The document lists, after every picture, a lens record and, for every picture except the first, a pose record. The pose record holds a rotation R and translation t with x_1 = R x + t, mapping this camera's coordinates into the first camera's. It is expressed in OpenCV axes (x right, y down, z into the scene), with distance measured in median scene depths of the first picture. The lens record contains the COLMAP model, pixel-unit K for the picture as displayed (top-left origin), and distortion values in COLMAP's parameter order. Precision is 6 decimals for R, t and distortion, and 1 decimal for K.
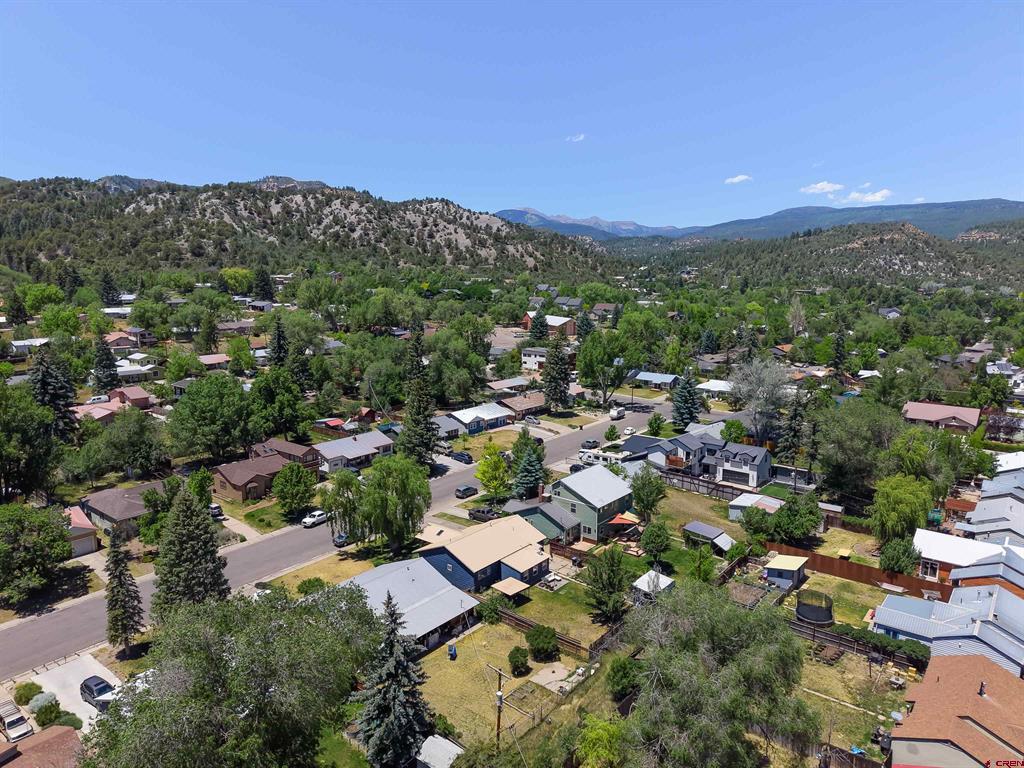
lens RADIAL K [[682.5, 0, 511.0], [0, 682.5, 388.2], [0, 0, 1]] dist [0.036883, -0.038651]
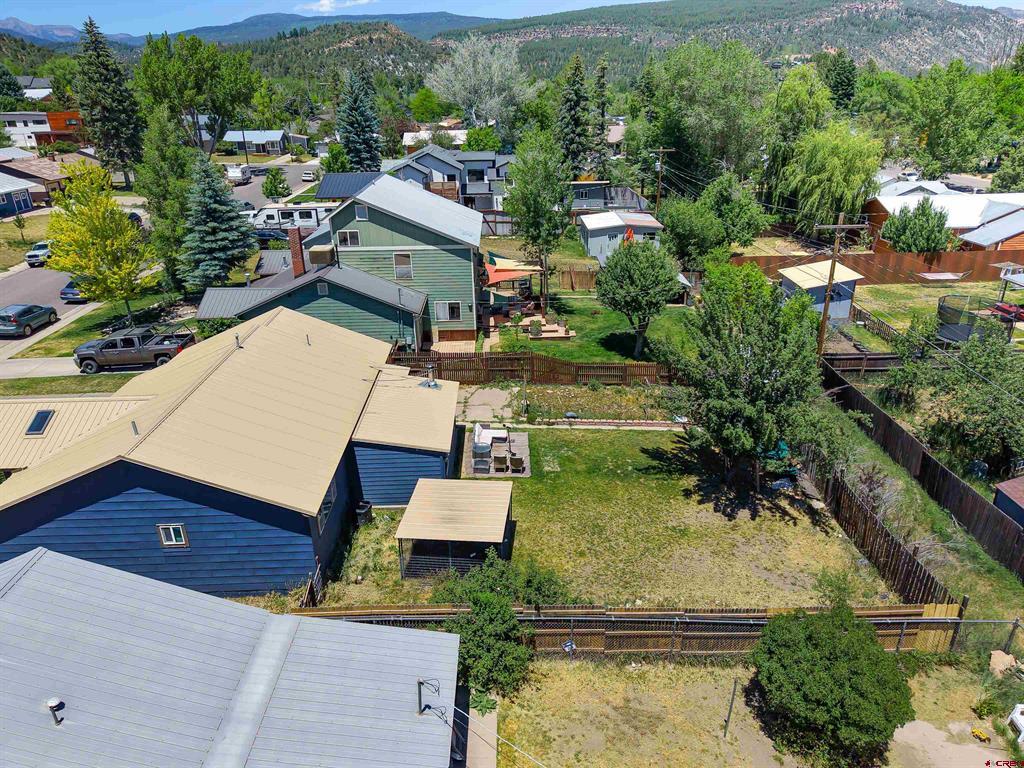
lens RADIAL K [[682.5, 0, 511.0], [0, 682.5, 388.2], [0, 0, 1]] dist [0.036883, -0.038651]
pose [[0.772989, -0.273337, 0.572516, -0.072961], [0.128416, 0.951157, 0.280729, 0.097187], [-0.621286, -0.143481, 0.770336, 0.451358]]
